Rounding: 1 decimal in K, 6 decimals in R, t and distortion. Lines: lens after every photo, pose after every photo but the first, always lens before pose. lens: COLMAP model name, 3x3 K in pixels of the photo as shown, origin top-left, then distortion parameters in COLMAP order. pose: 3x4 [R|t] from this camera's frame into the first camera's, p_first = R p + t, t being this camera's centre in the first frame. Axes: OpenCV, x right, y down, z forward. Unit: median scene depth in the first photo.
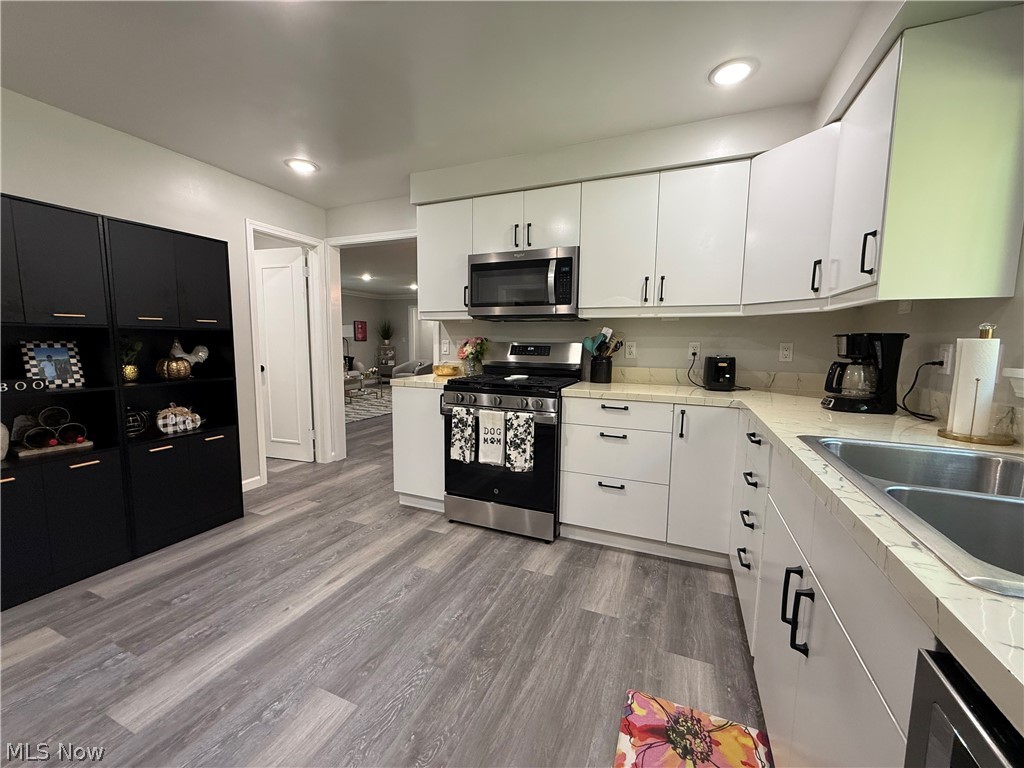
lens RADIAL K [[408.3, 0, 509.3], [0, 408.3, 384.5], [0, 0, 1]] dist [-0.000994, -0.000144]
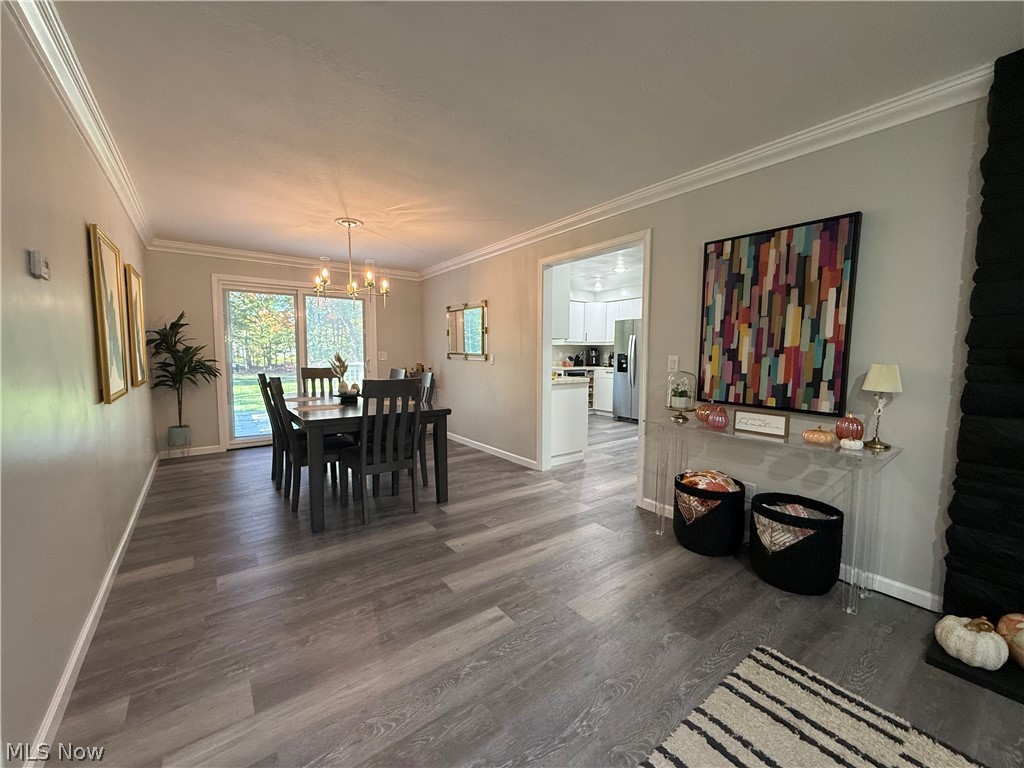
lens RADIAL K [[408.3, 0, 509.3], [0, 408.3, 384.5], [0, 0, 1]] dist [-0.000994, -0.000144]
pose [[-0.865569, -0.055539, 0.497700, -0.997299], [0.040067, 0.982965, 0.179372, -0.352189], [-0.499184, 0.175200, -0.848599, 3.078958]]
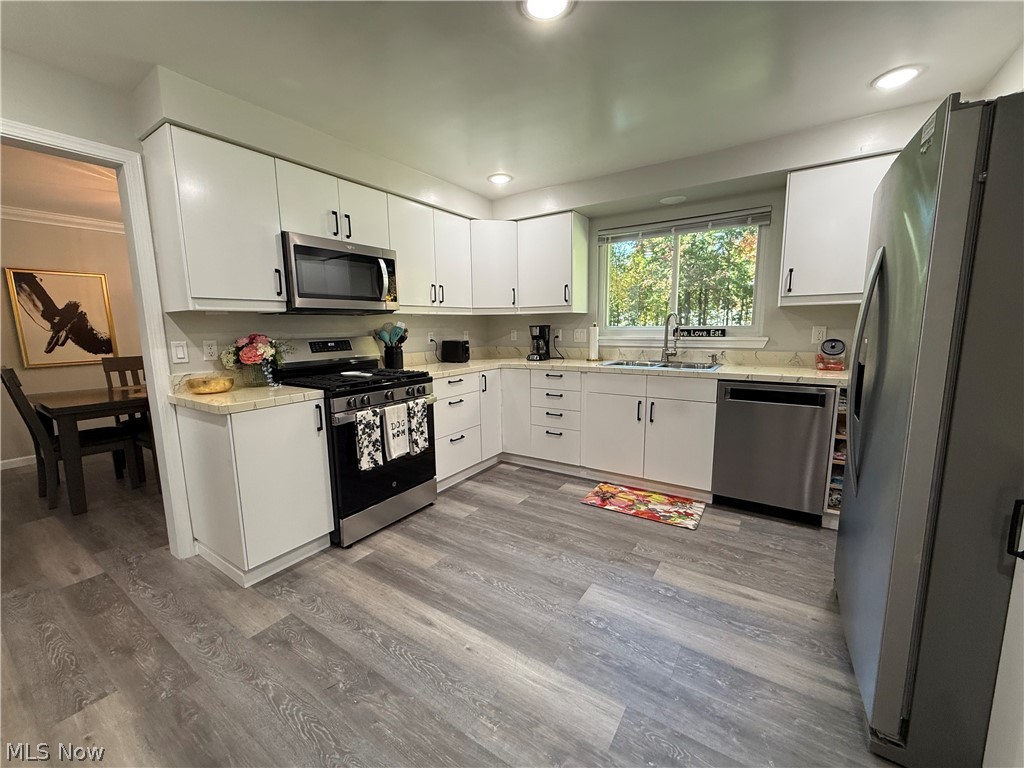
lens RADIAL K [[408.3, 0, 509.3], [0, 408.3, 384.5], [0, 0, 1]] dist [-0.000994, -0.000144]
pose [[0.184661, -0.155447, 0.970431, -1.001754], [0.124391, 0.983168, 0.133817, -0.089958], [-0.974899, 0.096002, 0.200889, 0.529429]]
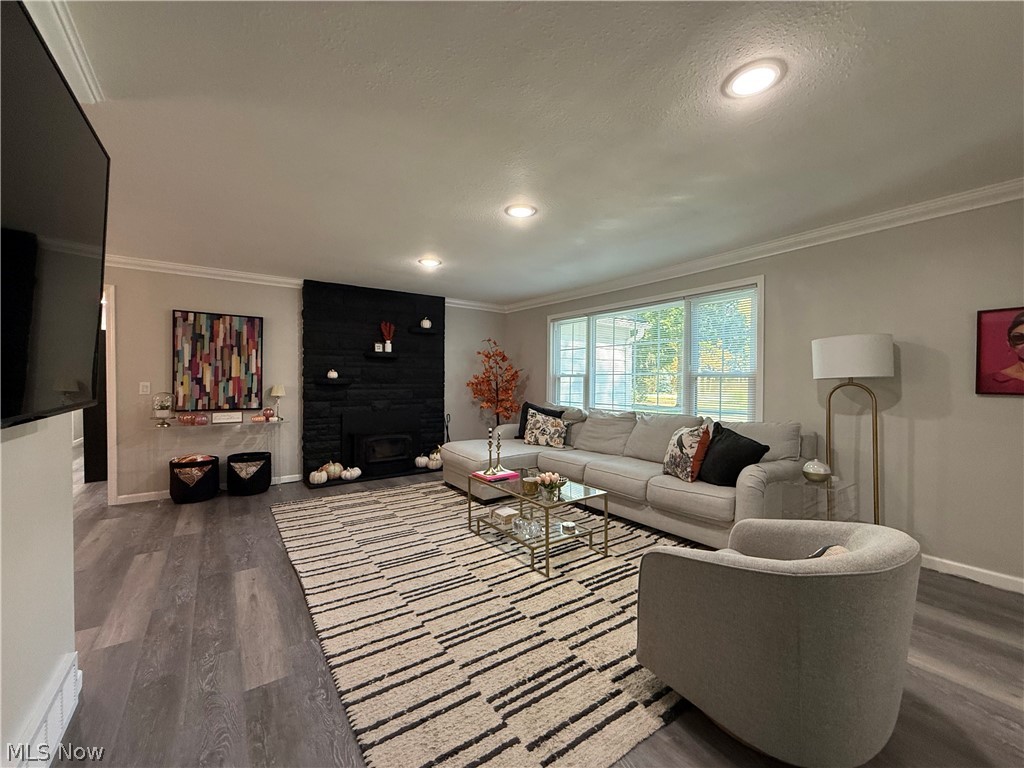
lens RADIAL K [[408.3, 0, 509.3], [0, 408.3, 384.5], [0, 0, 1]] dist [-0.000994, -0.000144]
pose [[-0.521860, -0.001412, -0.853030, -0.130138], [-0.100499, 0.993136, 0.059838, -0.444766], [0.847090, 0.116955, -0.518420, 3.968181]]
